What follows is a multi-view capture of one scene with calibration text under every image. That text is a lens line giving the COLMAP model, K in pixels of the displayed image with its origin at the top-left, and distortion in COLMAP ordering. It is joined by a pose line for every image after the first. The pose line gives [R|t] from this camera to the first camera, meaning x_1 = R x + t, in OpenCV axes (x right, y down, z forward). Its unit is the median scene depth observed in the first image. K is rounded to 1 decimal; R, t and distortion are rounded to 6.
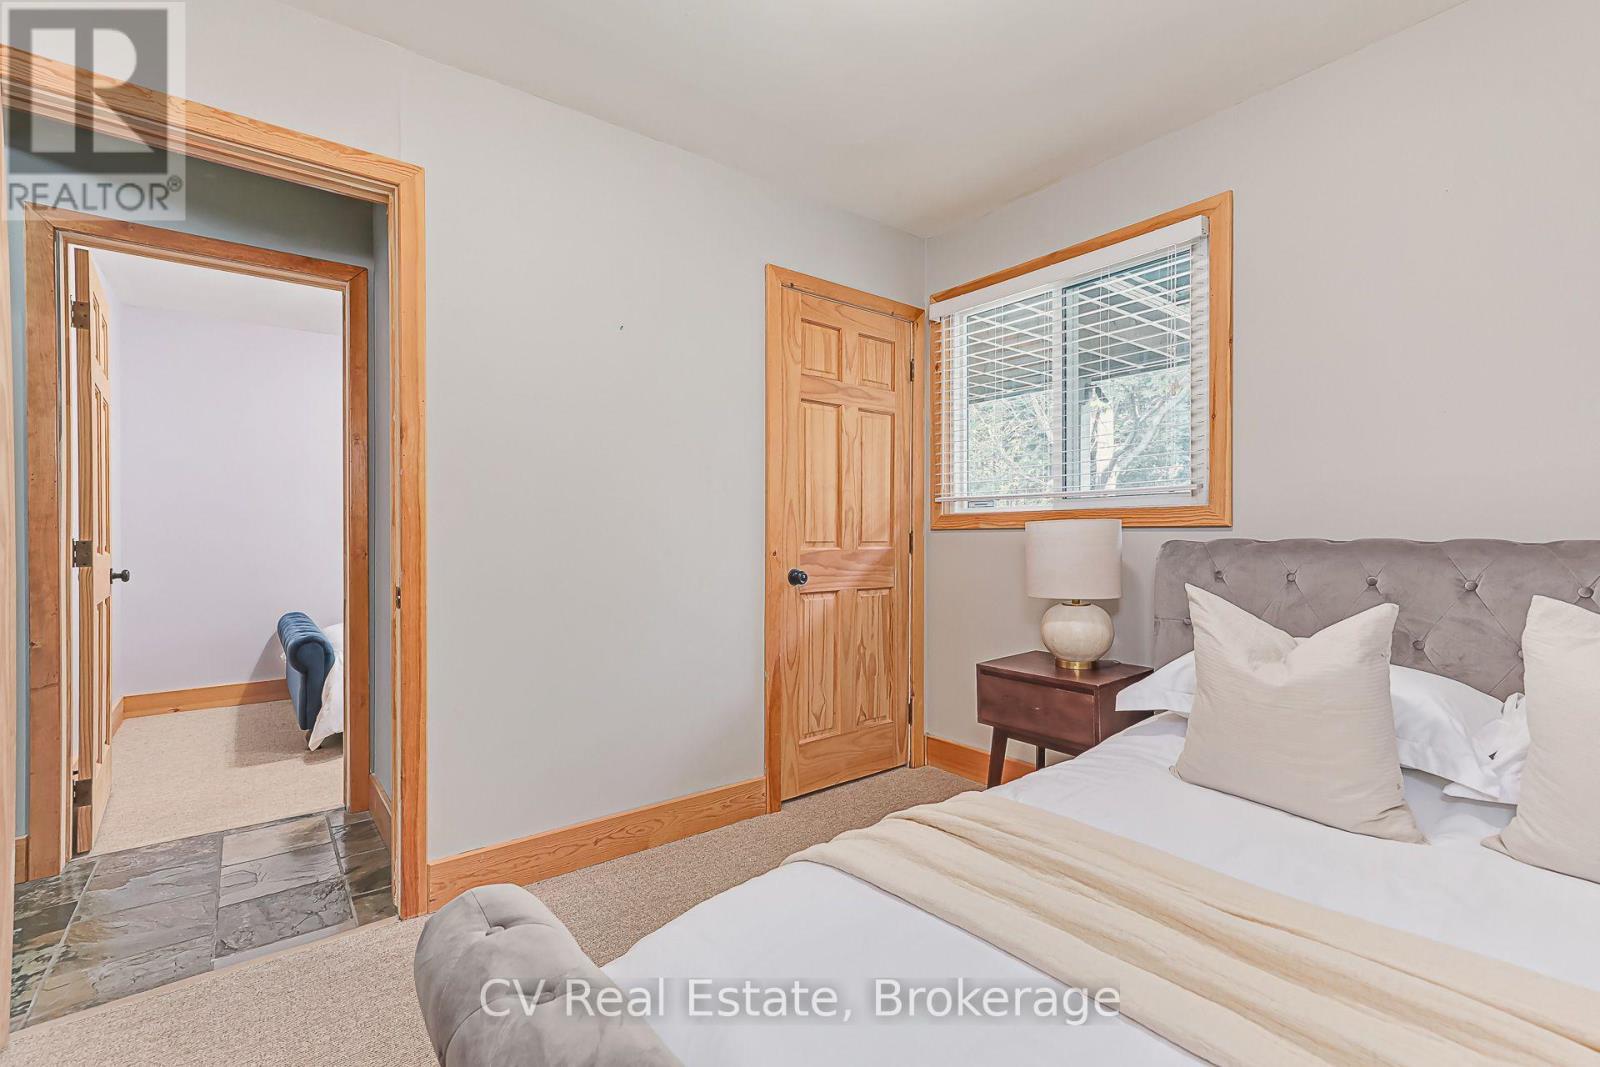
lens RADIAL K [[726.1, 0, 795.1], [0, 726.1, 535.1], [0, 0, 1]] dist [0.028163, 0.000845]
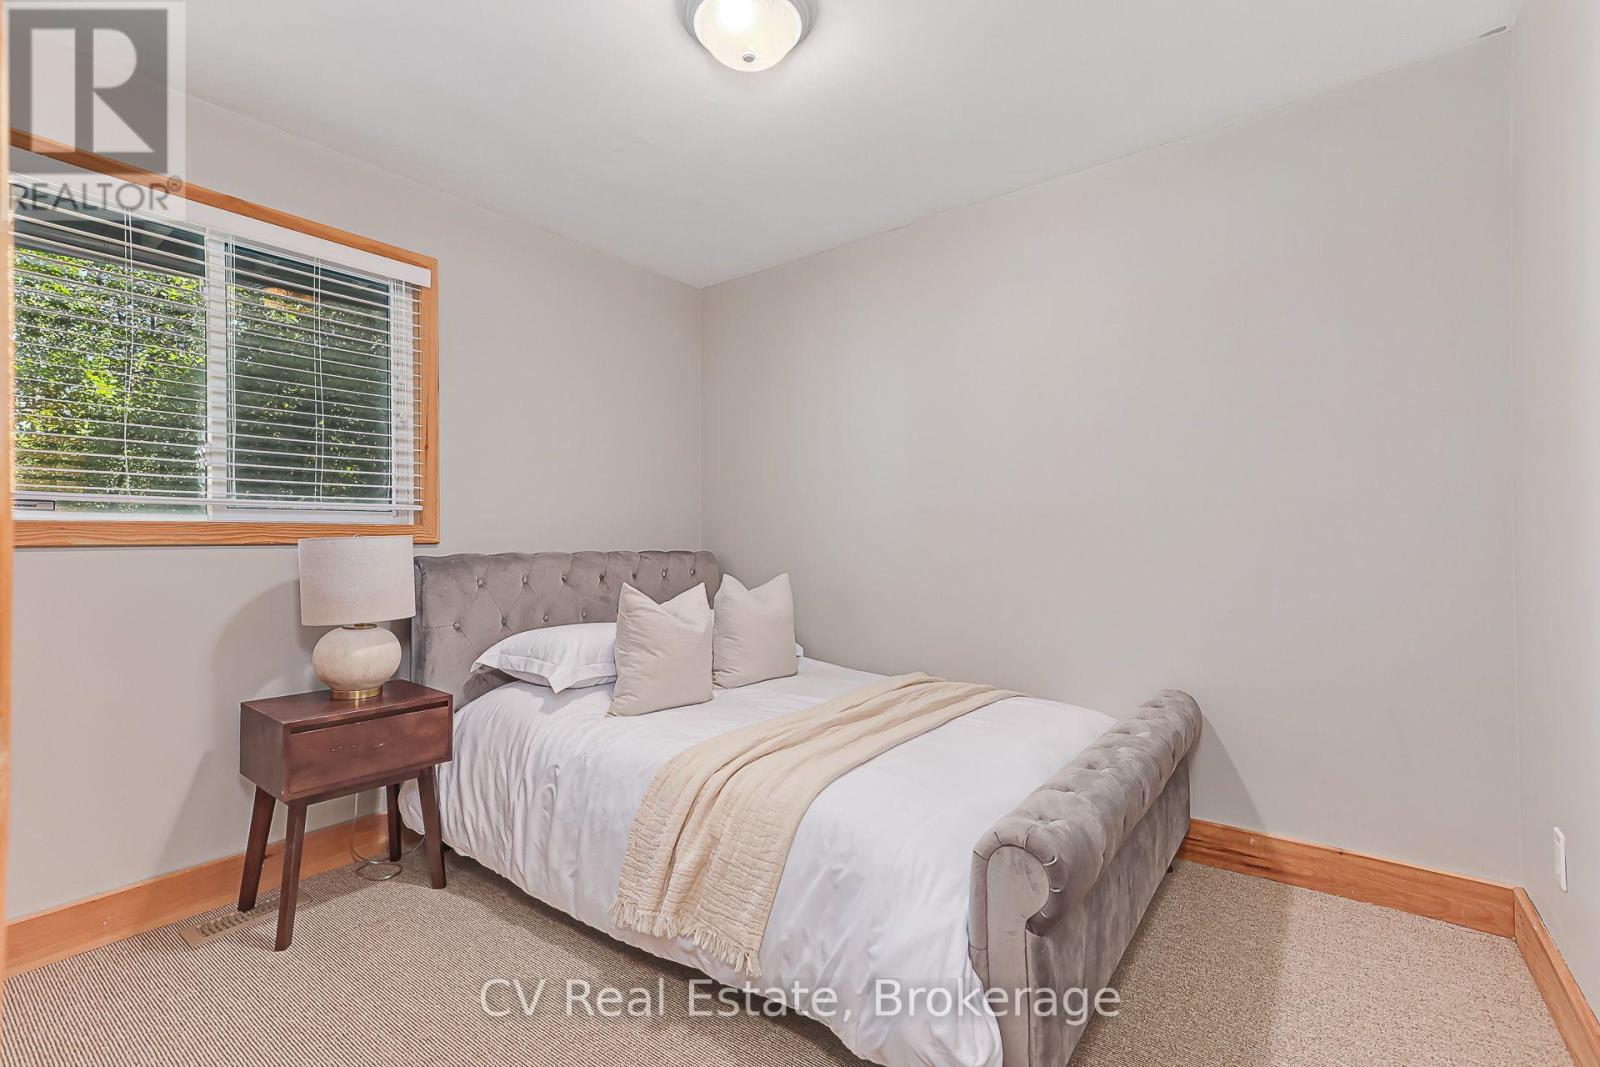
lens RADIAL K [[726.1, 0, 795.1], [0, 726.1, 535.1], [0, 0, 1]] dist [0.028163, 0.000845]
pose [[-0.250926, 0.017898, 0.967841, -0.673635], [0.009621, 0.999826, -0.015995, -0.001195], [-0.967958, 0.005298, -0.251055, 0.730806]]
